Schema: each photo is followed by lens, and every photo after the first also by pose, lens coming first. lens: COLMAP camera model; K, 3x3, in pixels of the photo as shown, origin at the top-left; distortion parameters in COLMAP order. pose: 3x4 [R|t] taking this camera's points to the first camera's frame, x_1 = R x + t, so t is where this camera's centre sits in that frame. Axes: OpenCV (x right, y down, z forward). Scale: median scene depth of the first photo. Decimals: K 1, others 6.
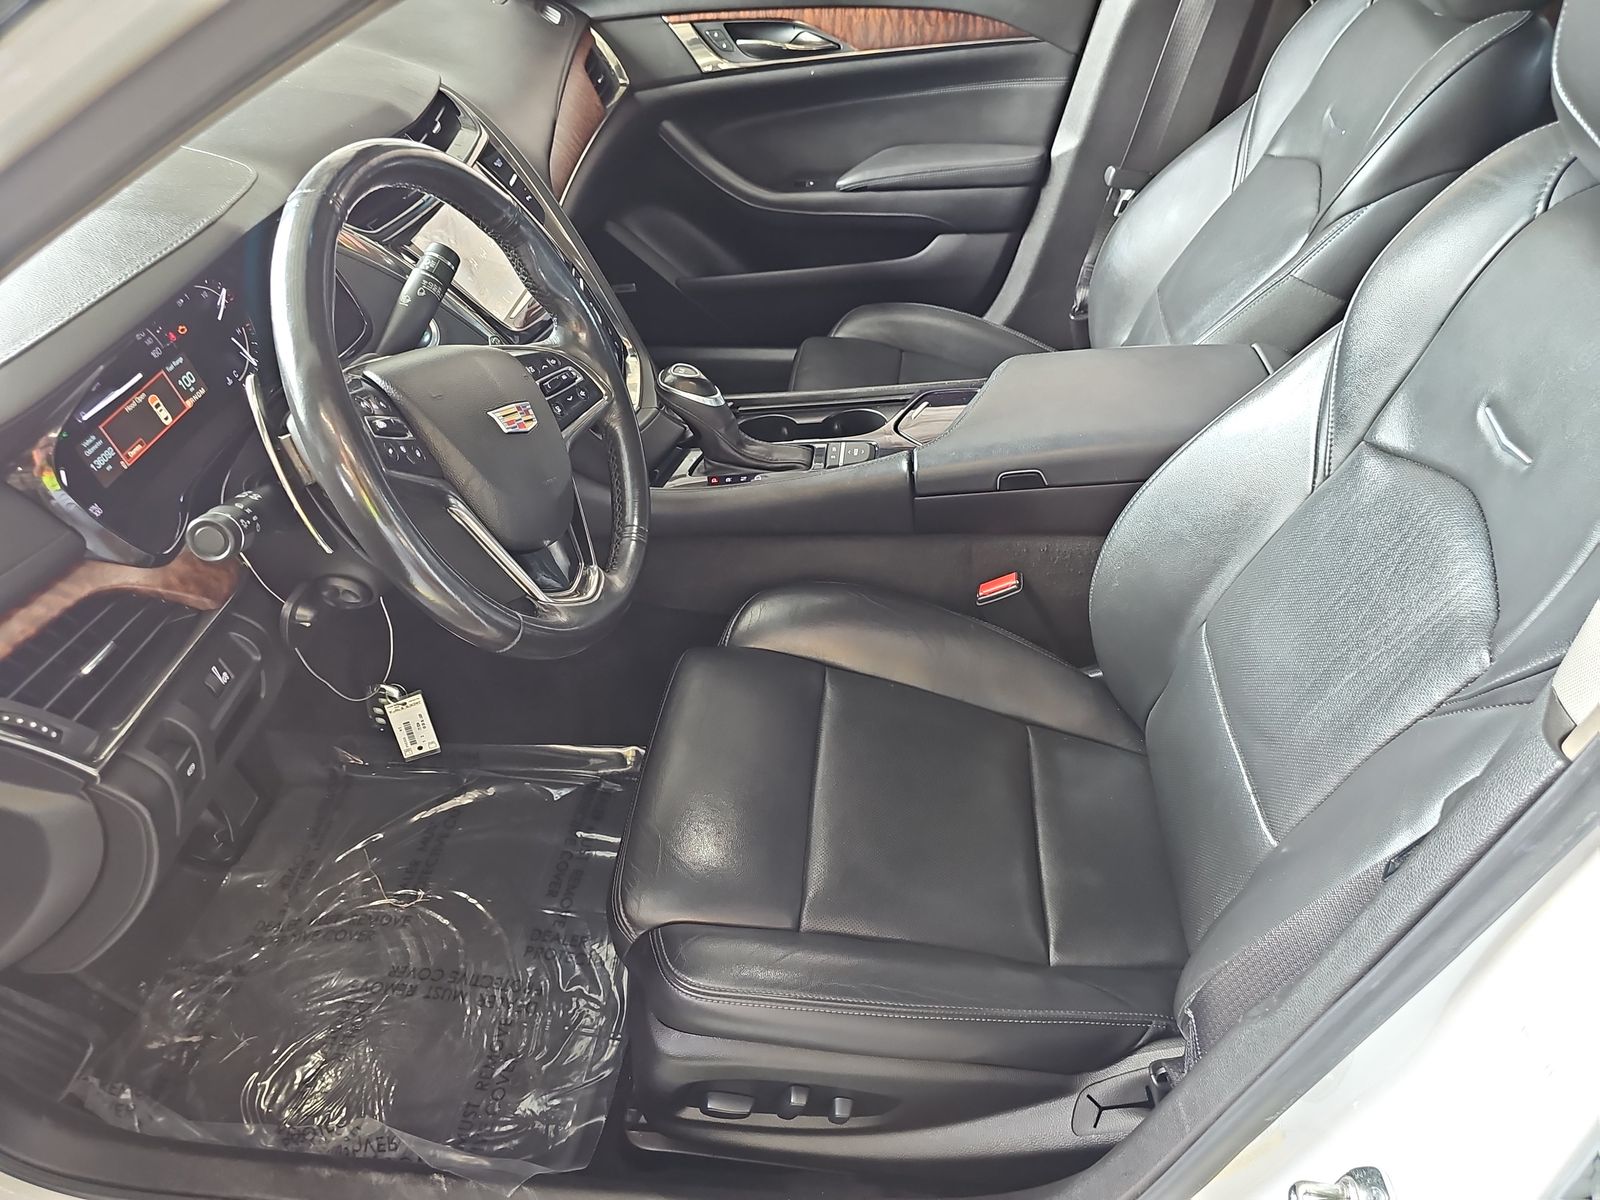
lens RADIAL K [[1068.7, 0, 813.9], [0, 1068.7, 590.8], [0, 0, 1]] dist [0.033223, -0.040999]
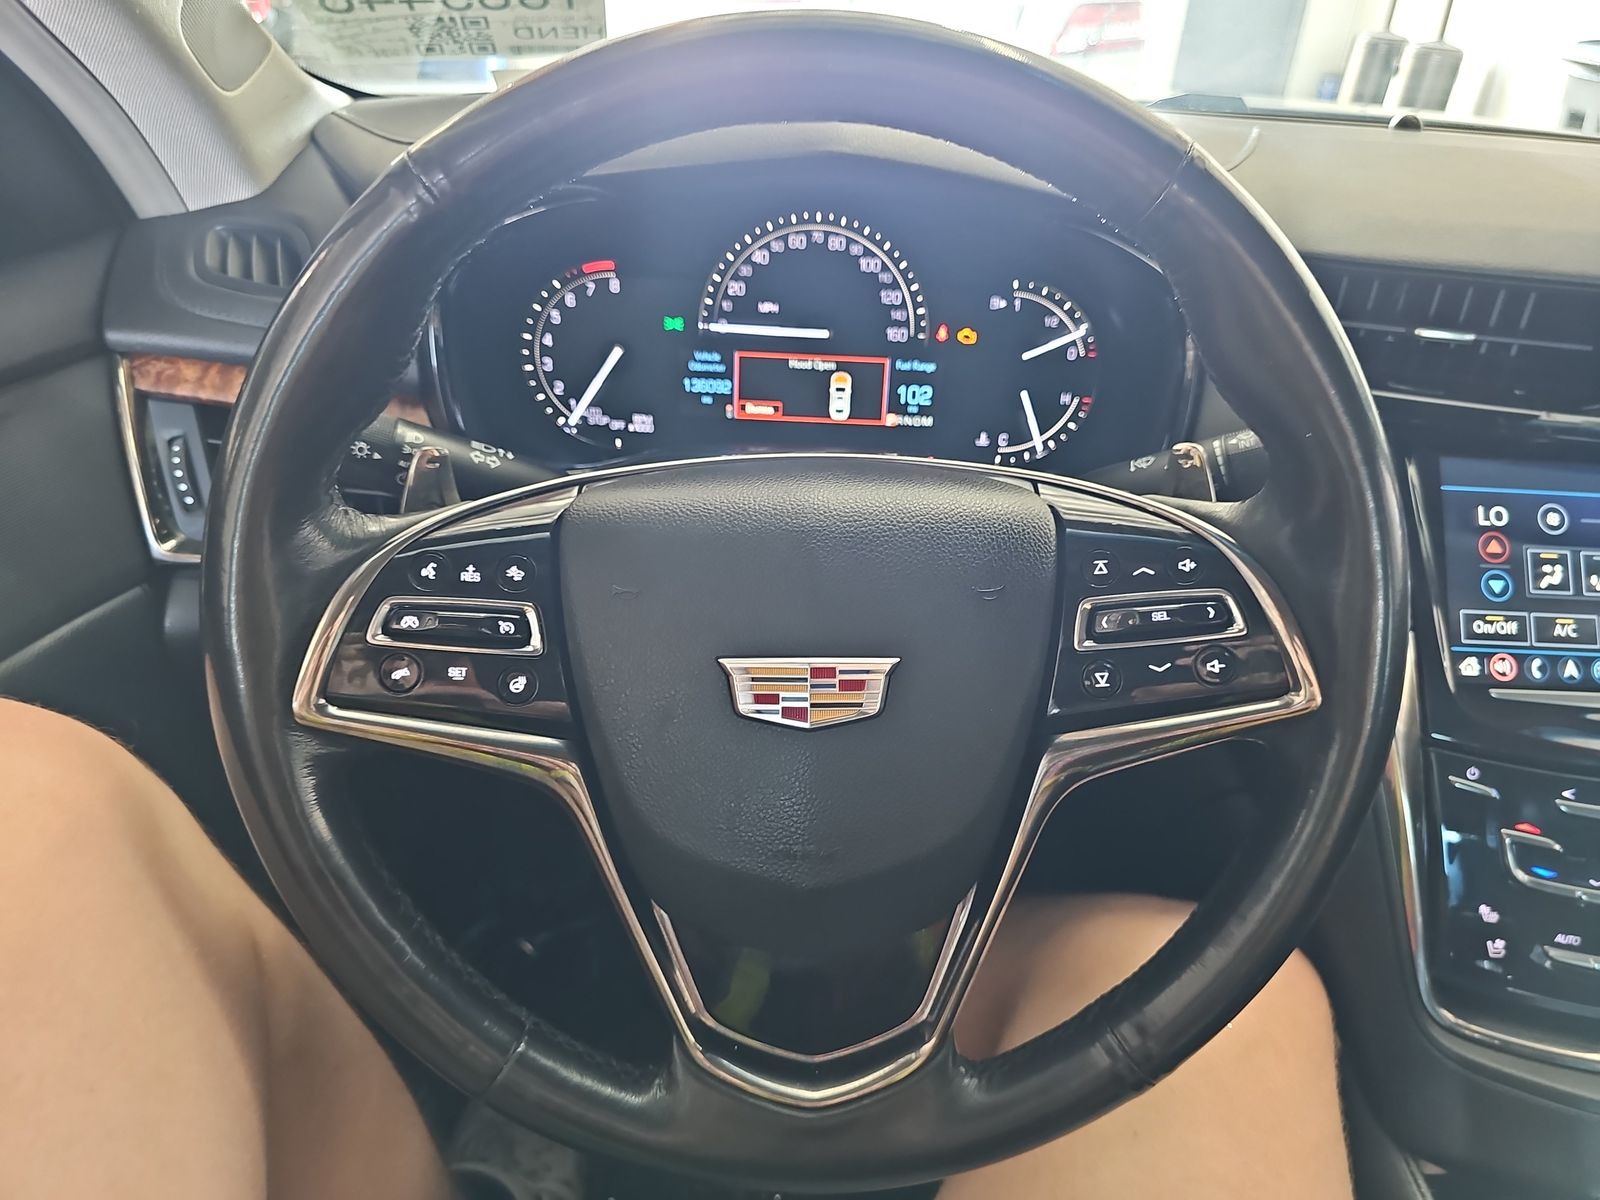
lens RADIAL K [[1068.7, 0, 806.2], [0, 1068.7, 607.9], [0, 0, 1]] dist [0.033223, -0.040999]
pose [[0.092427, 0.502401, -0.859680, 0.064981], [-0.678585, 0.663614, 0.314863, -0.283193], [0.728683, 0.554265, 0.402258, 0.780962]]
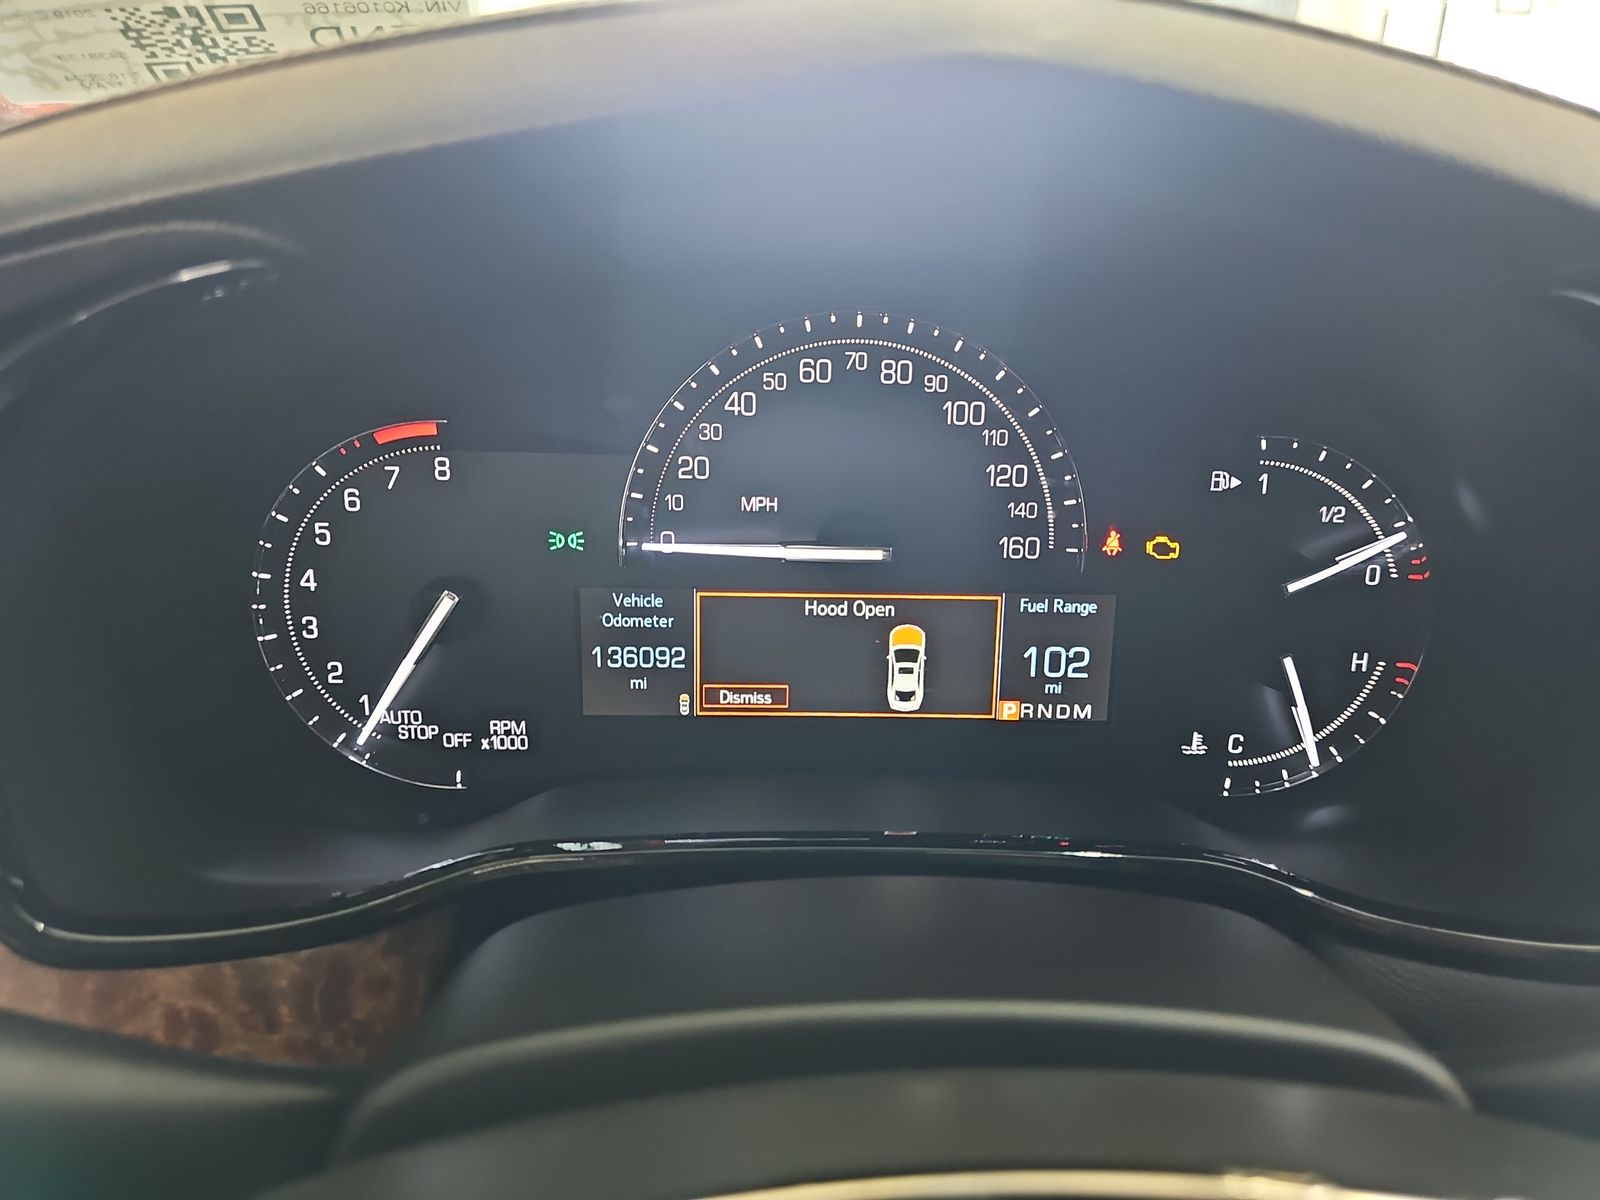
lens RADIAL K [[1068.7, 0, 794.0], [0, 1068.7, 608.2], [0, 0, 1]] dist [0.033223, -0.040999]
pose [[0.103836, 0.402051, -0.909710, -0.302248], [-0.659819, 0.712246, 0.239468, -0.242624], [0.744216, 0.575378, 0.339238, 0.845738]]
